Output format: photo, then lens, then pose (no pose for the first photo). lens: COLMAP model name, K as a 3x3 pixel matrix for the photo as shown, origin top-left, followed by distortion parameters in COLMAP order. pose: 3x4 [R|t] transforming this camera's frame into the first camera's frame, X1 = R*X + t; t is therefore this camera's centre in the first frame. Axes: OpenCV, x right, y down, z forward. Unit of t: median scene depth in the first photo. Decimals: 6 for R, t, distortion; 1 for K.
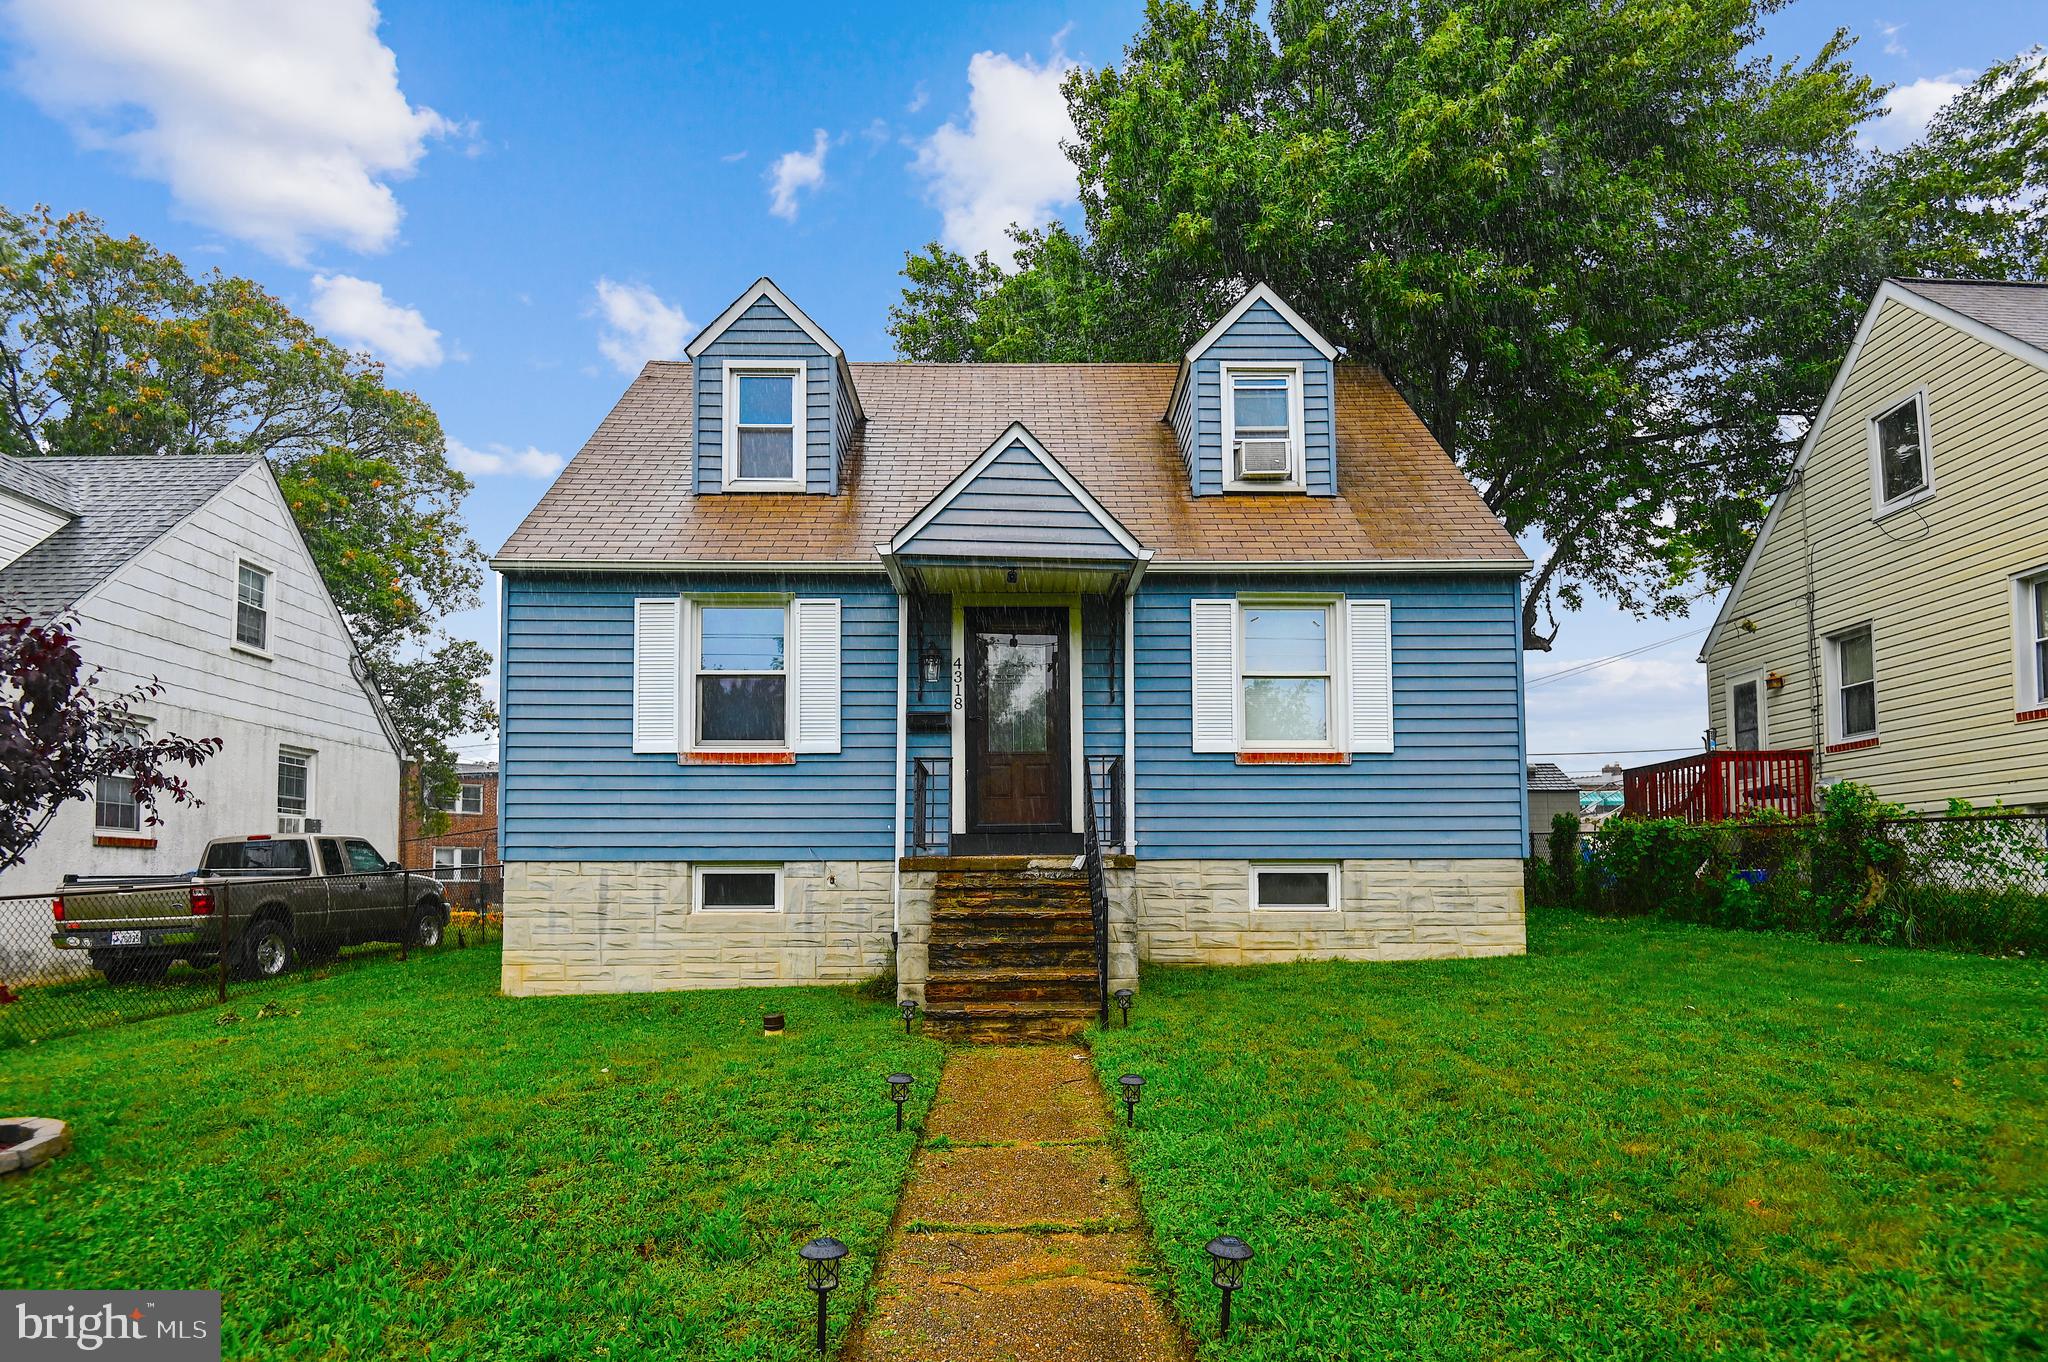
lens RADIAL K [[1095.0, 0, 1029.3], [0, 1095.0, 850.1], [0, 0, 1]] dist [0.003686, -0.015391]
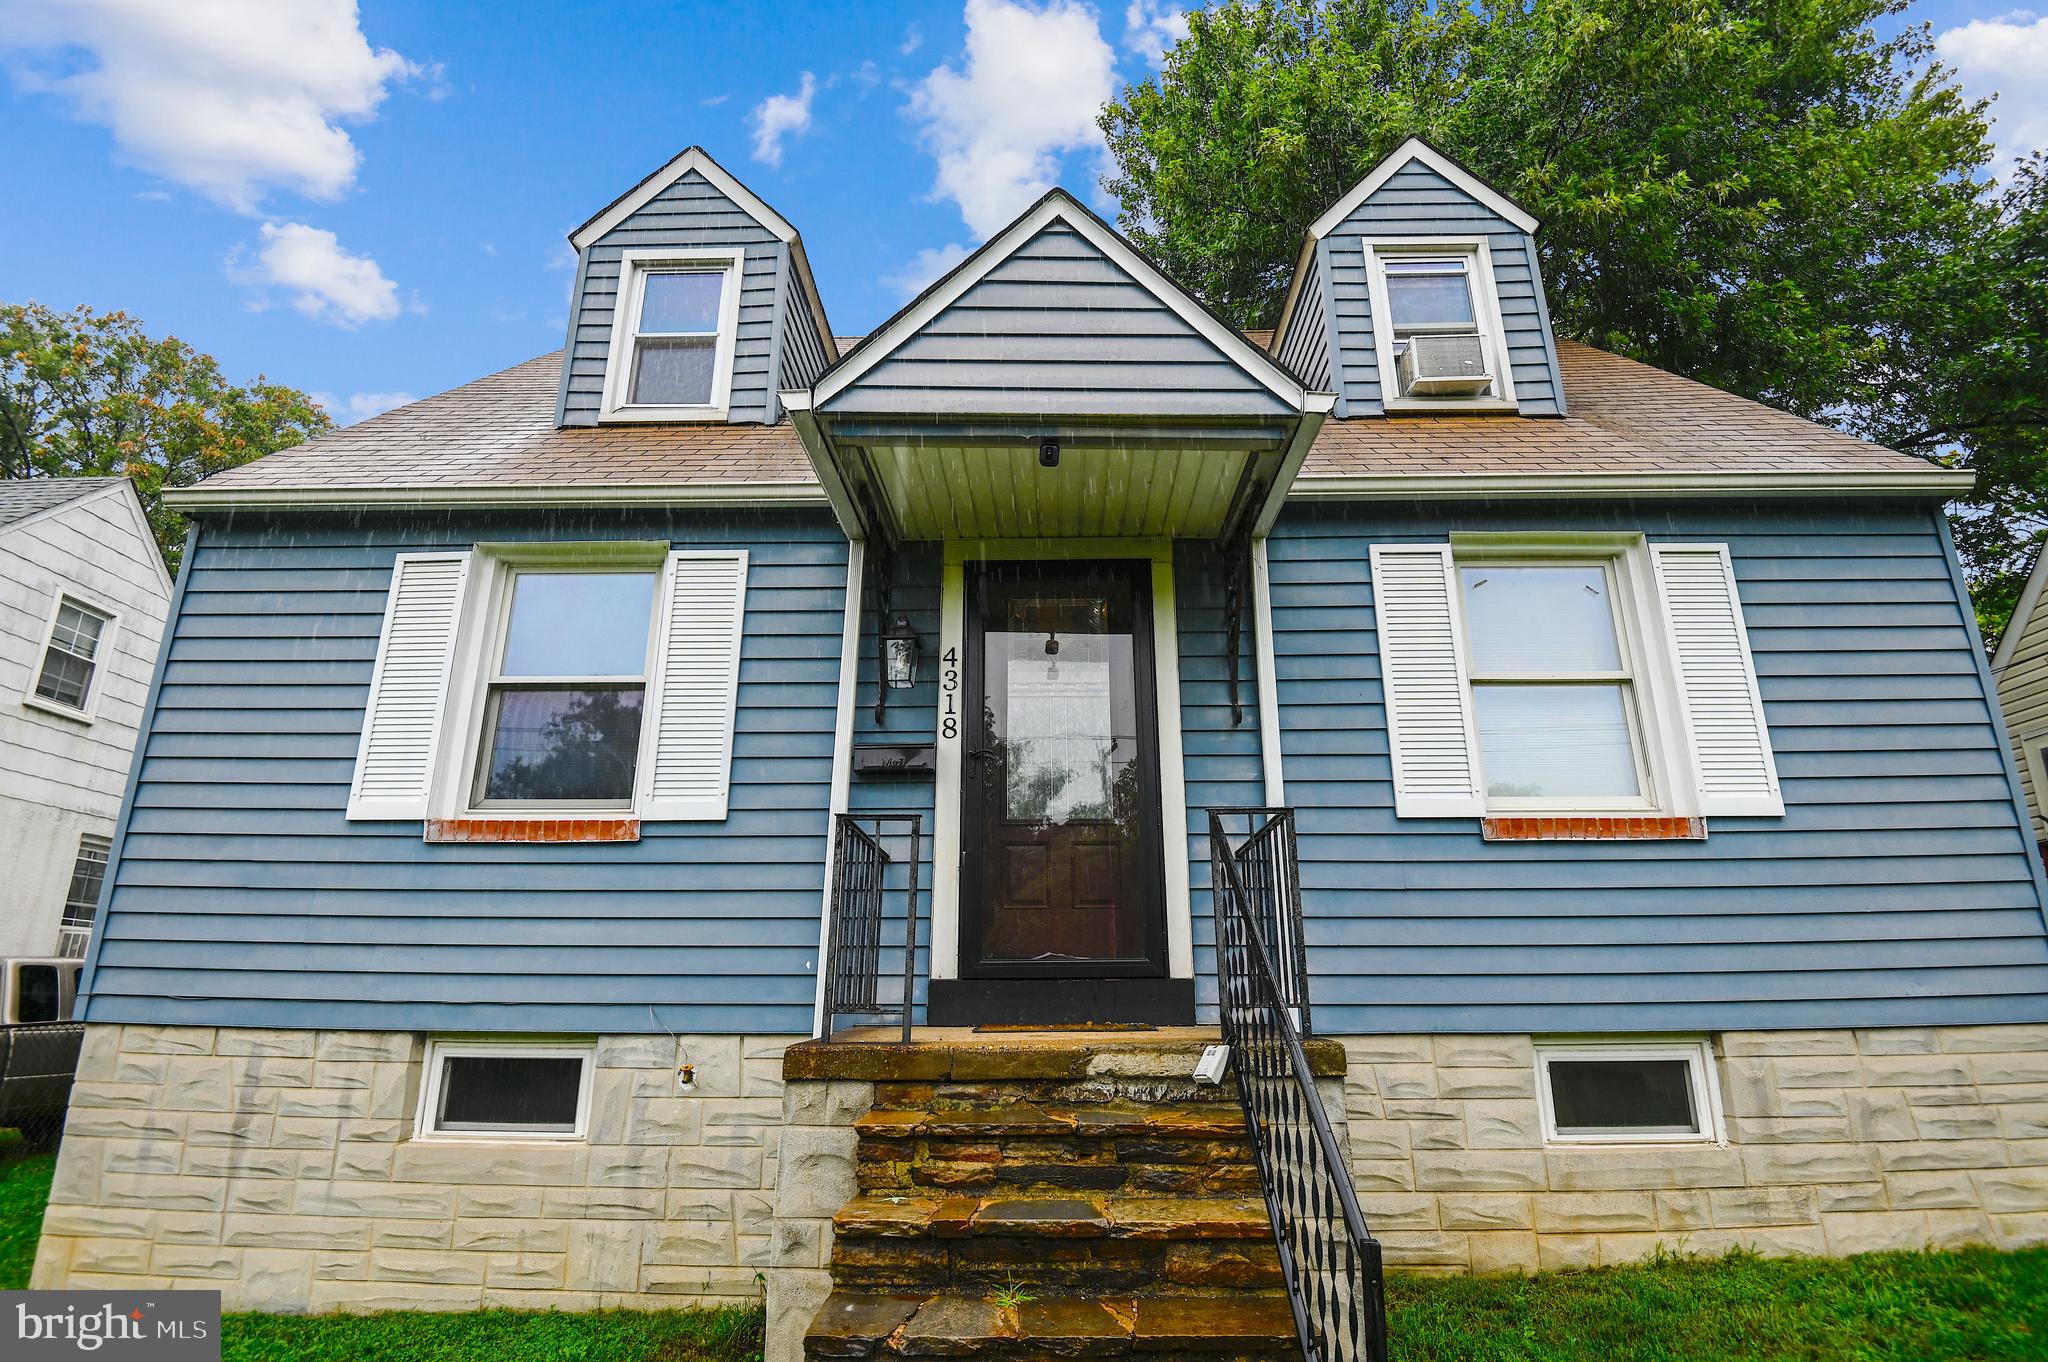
lens RADIAL K [[1055.6, 0, 1035.2], [0, 1055.6, 686.6], [0, 0, 1]] dist [-0.016335, -0.017737]
pose [[0.999588, -0.005495, -0.028188, -0.008027], [-0.002031, 0.965539, -0.260251, -0.019075], [0.028646, 0.260201, 0.965130, 0.496848]]
